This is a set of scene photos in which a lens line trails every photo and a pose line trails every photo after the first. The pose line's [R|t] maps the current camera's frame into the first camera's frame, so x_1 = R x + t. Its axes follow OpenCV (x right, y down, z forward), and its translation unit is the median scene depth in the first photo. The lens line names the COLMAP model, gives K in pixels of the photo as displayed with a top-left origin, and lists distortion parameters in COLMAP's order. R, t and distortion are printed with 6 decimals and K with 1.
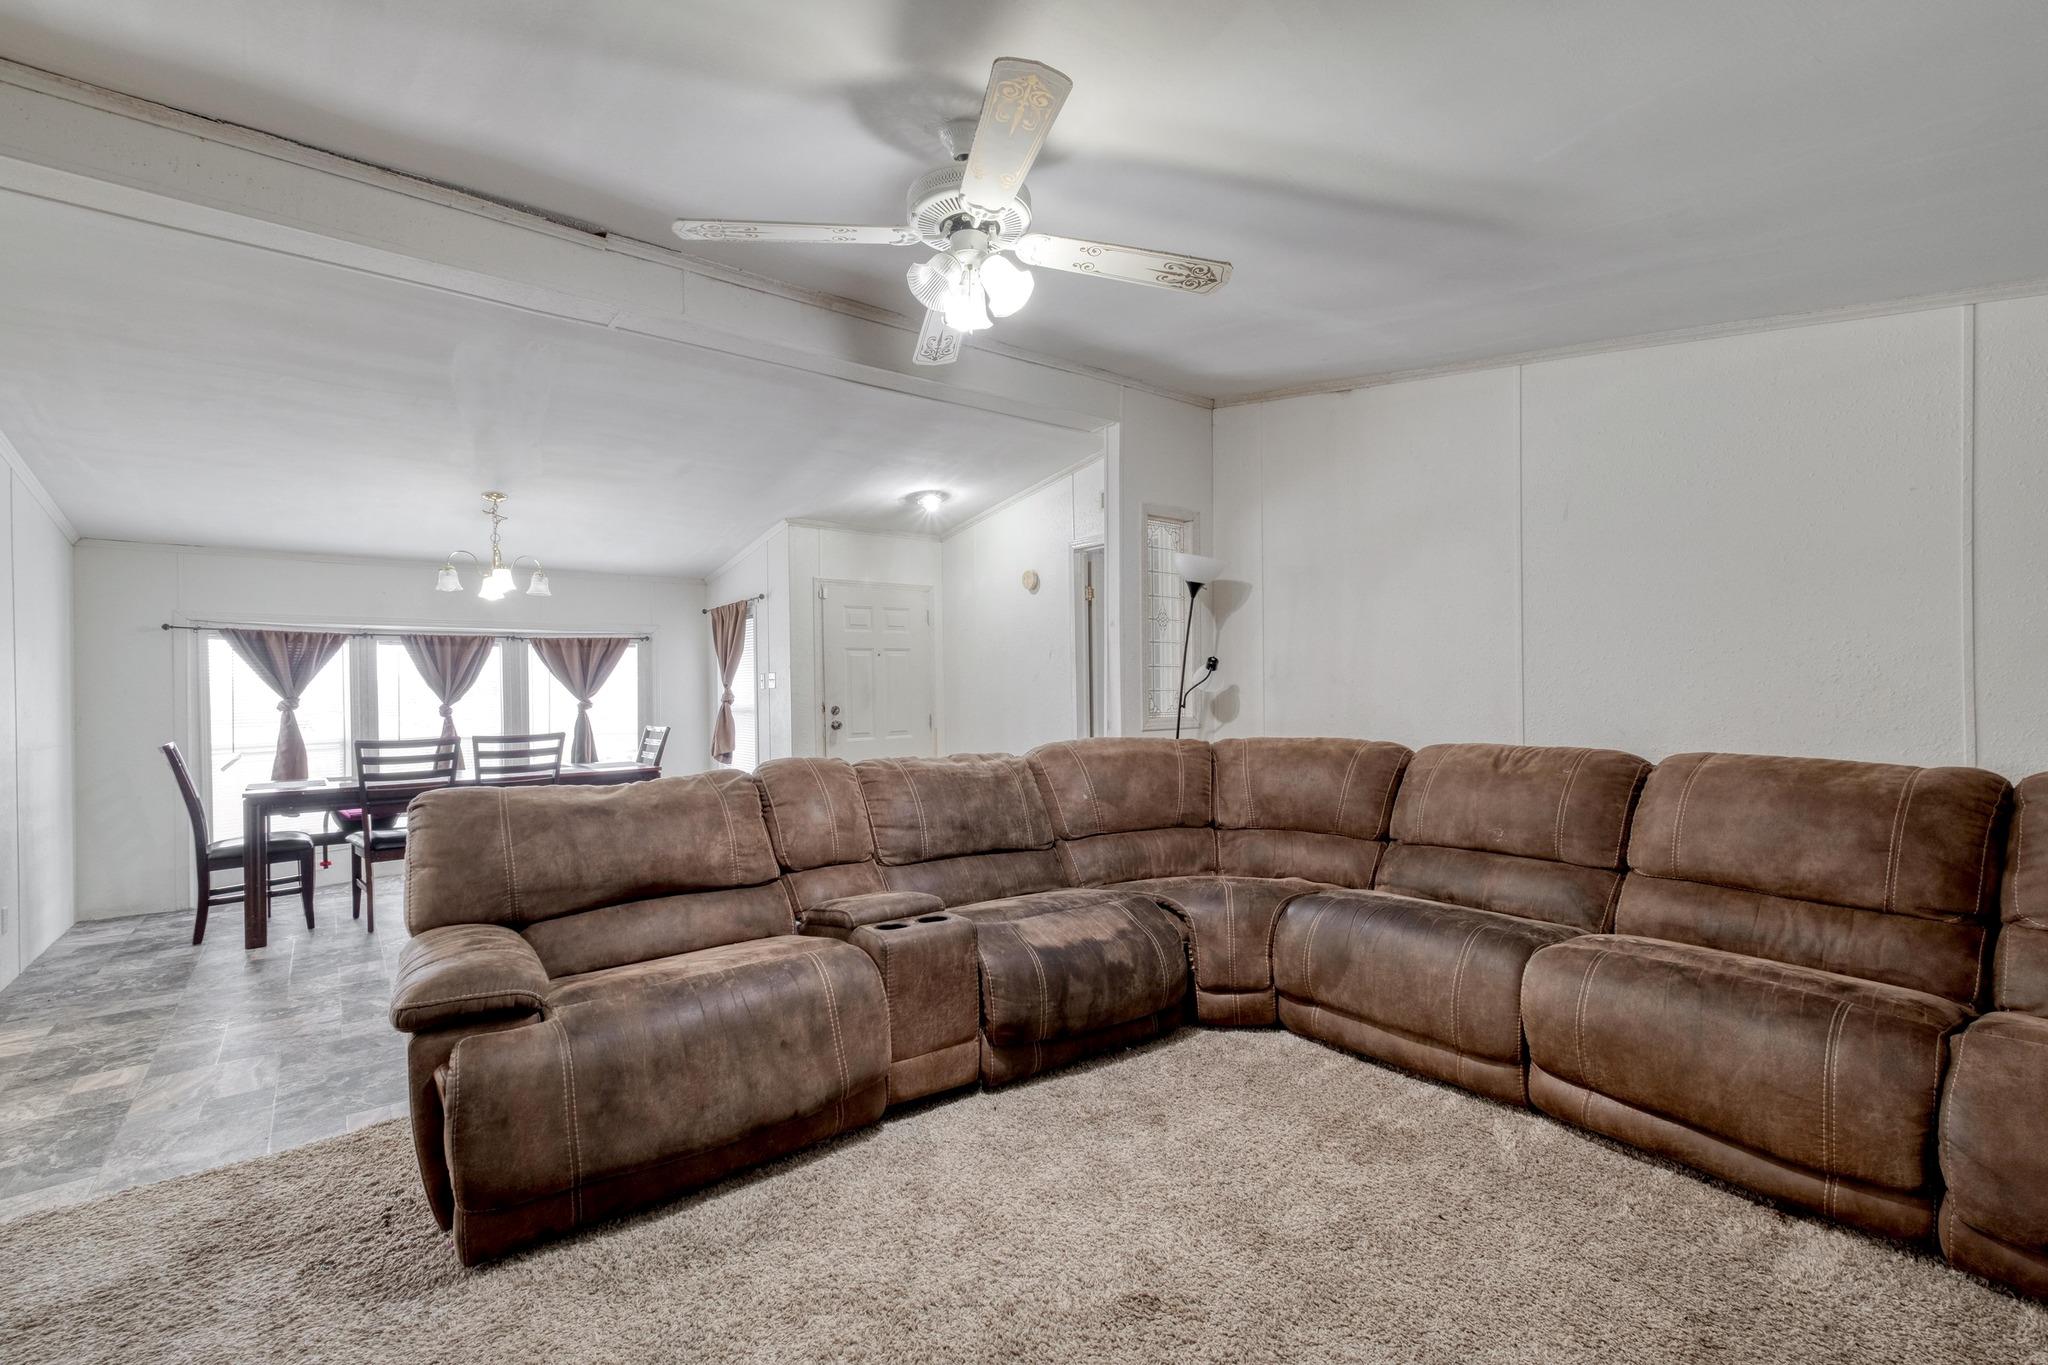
lens RADIAL K [[884.2, 0, 989.4], [0, 884.2, 680.6], [0, 0, 1]] dist [0.006365, -0.002407]
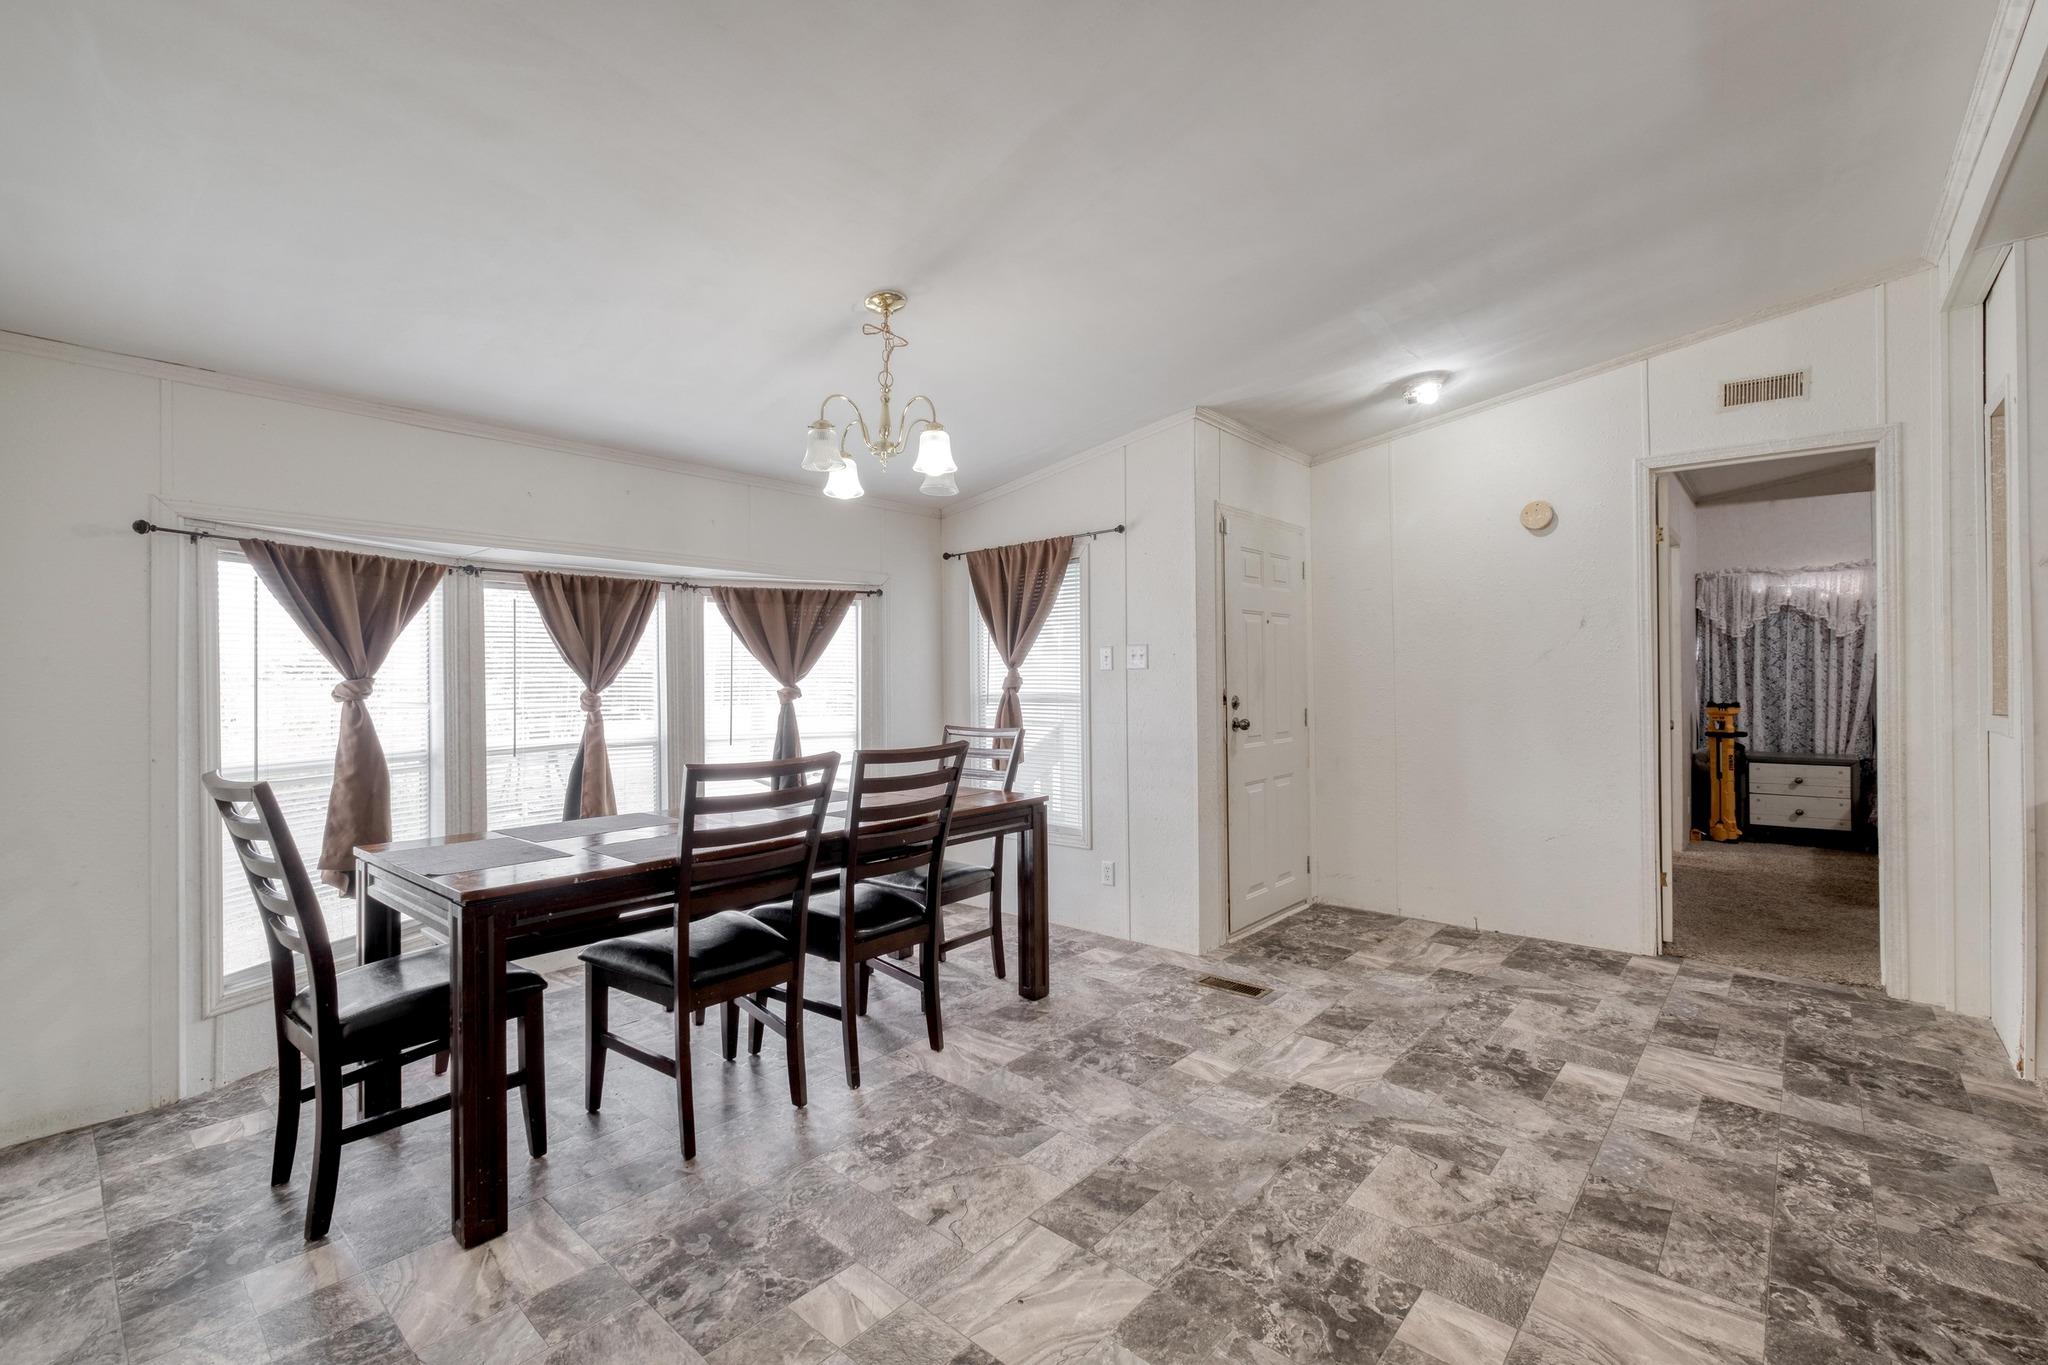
lens RADIAL K [[884.2, 0, 1016.9], [0, 884.2, 672.5], [0, 0, 1]] dist [0.006365, -0.002407]
pose [[0.983268, 0.007818, 0.181997, -0.463678], [-0.008266, 0.999964, 0.001704, 0.011652], [-0.181977, -0.003180, 0.983298, 0.371467]]
